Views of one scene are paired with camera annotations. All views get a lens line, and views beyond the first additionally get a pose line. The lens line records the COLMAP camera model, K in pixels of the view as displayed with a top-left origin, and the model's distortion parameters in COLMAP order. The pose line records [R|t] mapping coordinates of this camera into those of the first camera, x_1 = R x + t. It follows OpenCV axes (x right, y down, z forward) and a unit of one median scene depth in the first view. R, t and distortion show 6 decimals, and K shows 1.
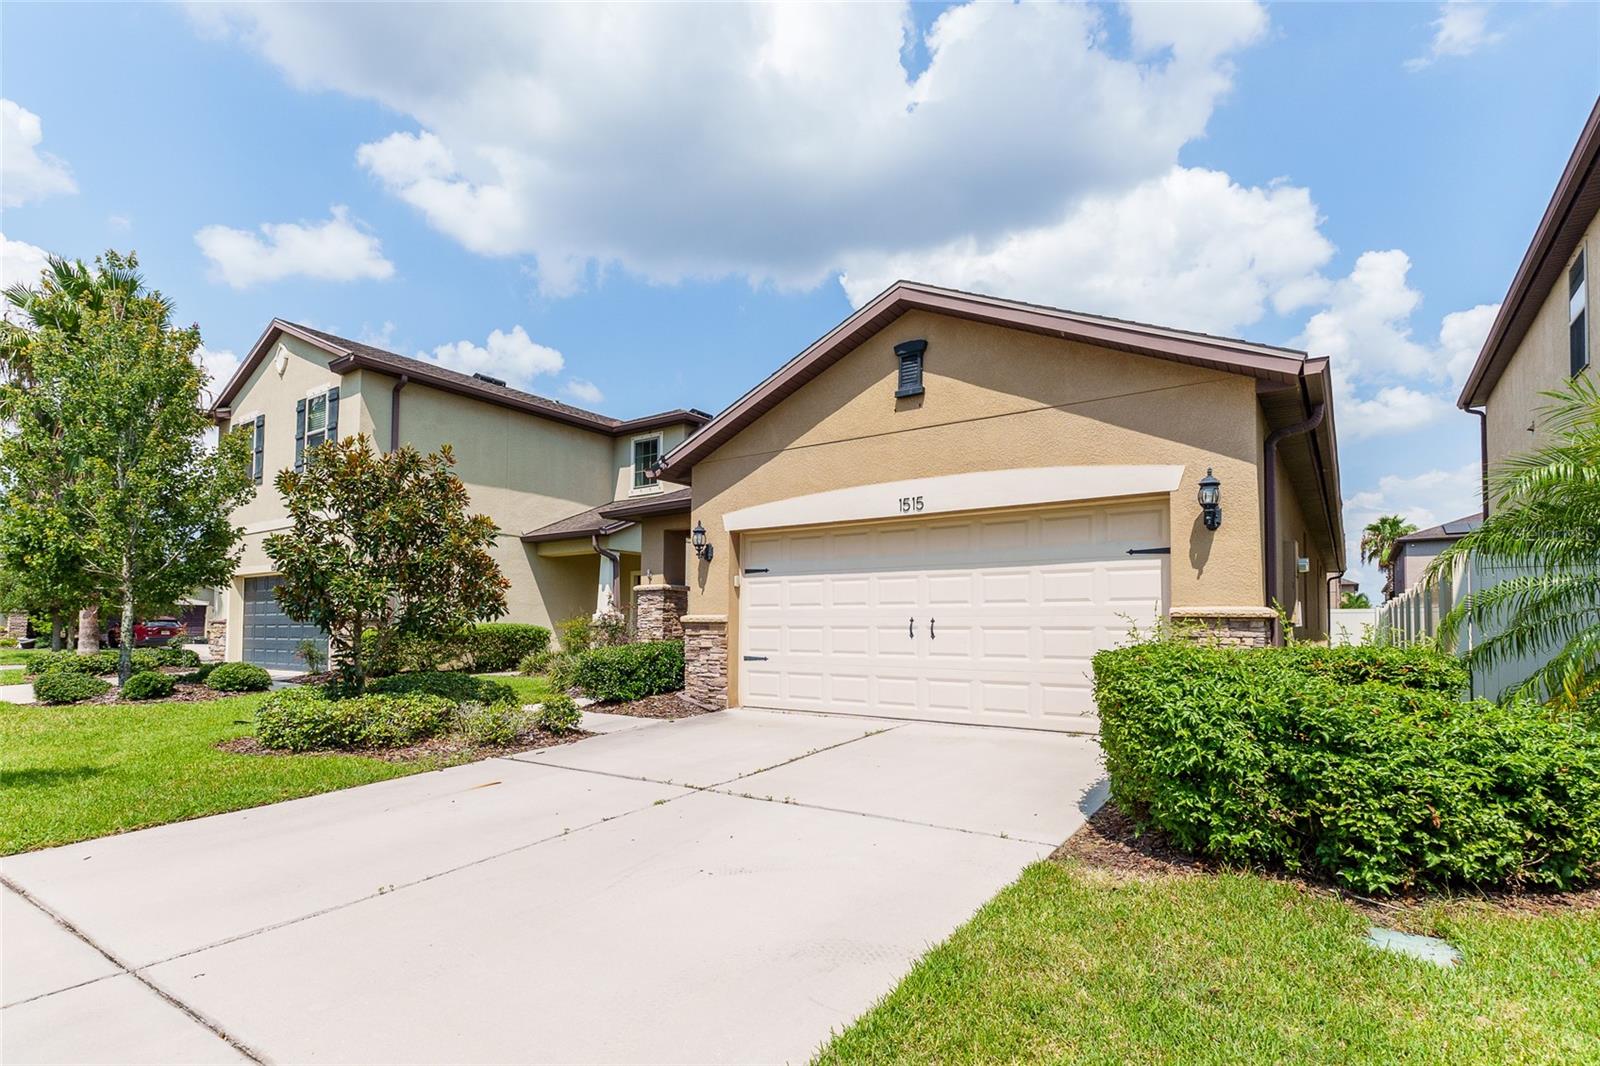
lens RADIAL K [[782.9, 0, 801.3], [0, 782.9, 600.9], [0, 0, 1]] dist [0.000633, -0.001602]
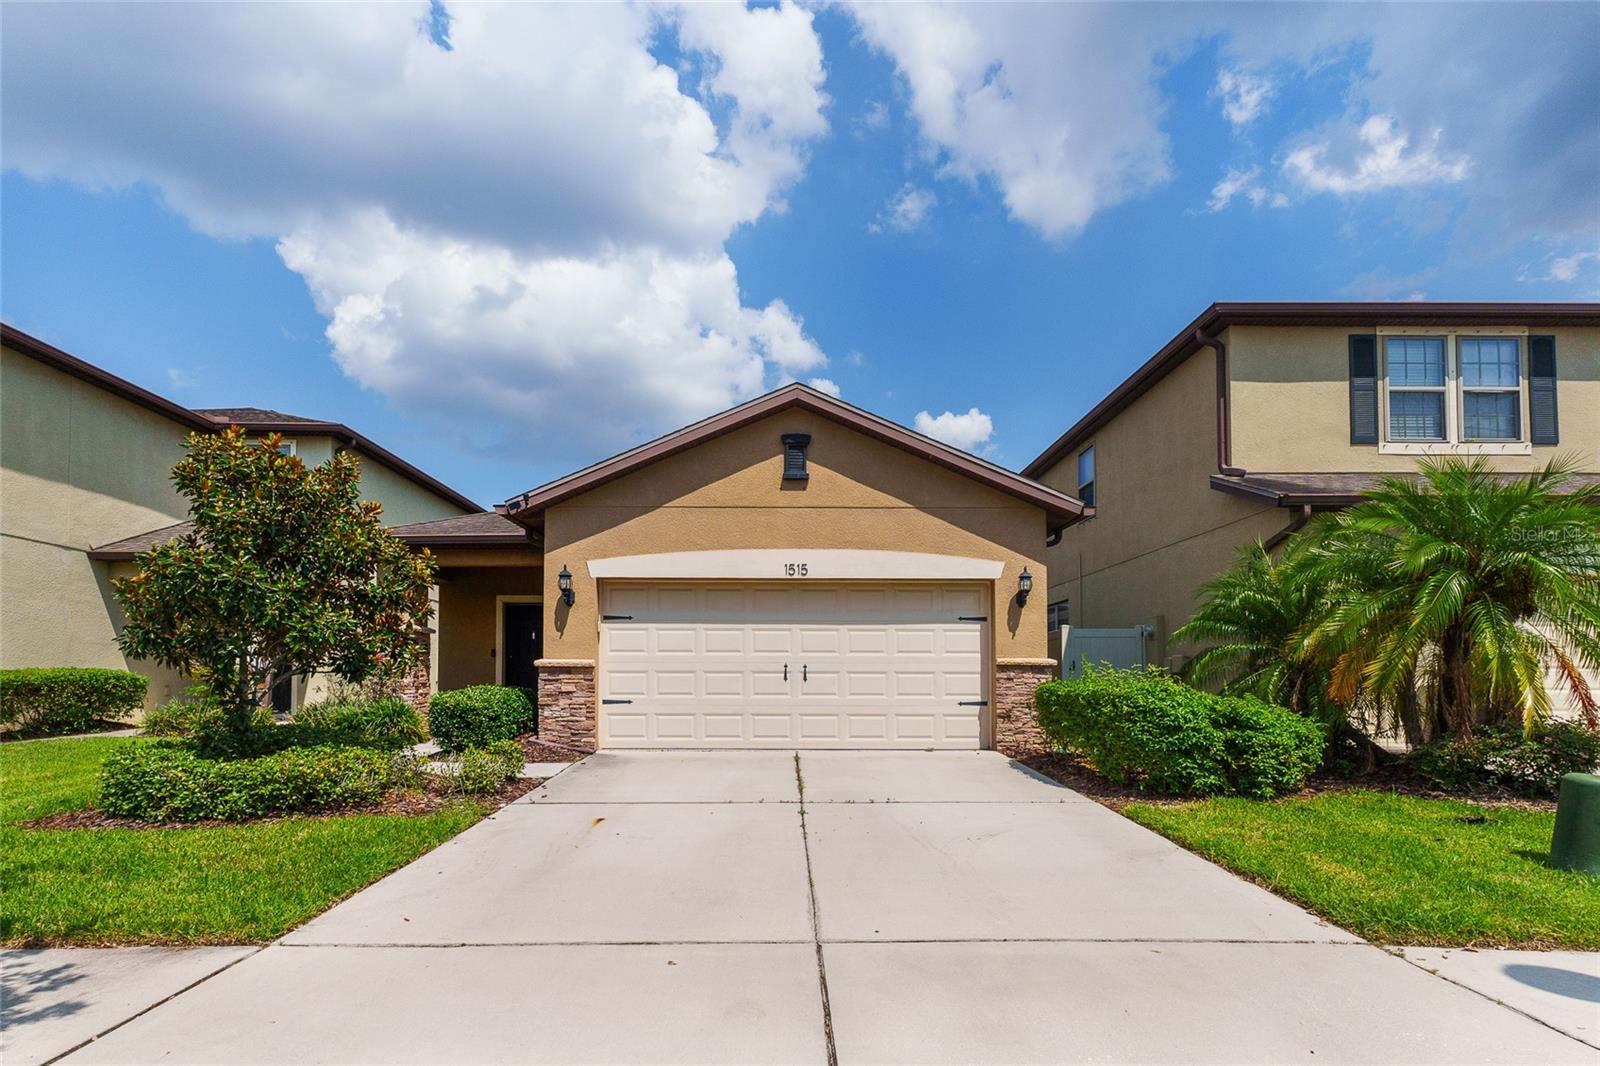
lens RADIAL K [[782.9, 0, 792.6], [0, 782.9, 660.9], [0, 0, 1]] dist [0.000633, -0.001602]
pose [[0.817409, 0.013638, 0.575897, -0.548361], [-0.019847, 0.999793, 0.004494, 0.011440], [-0.575716, -0.015103, 0.817510, 0.017054]]
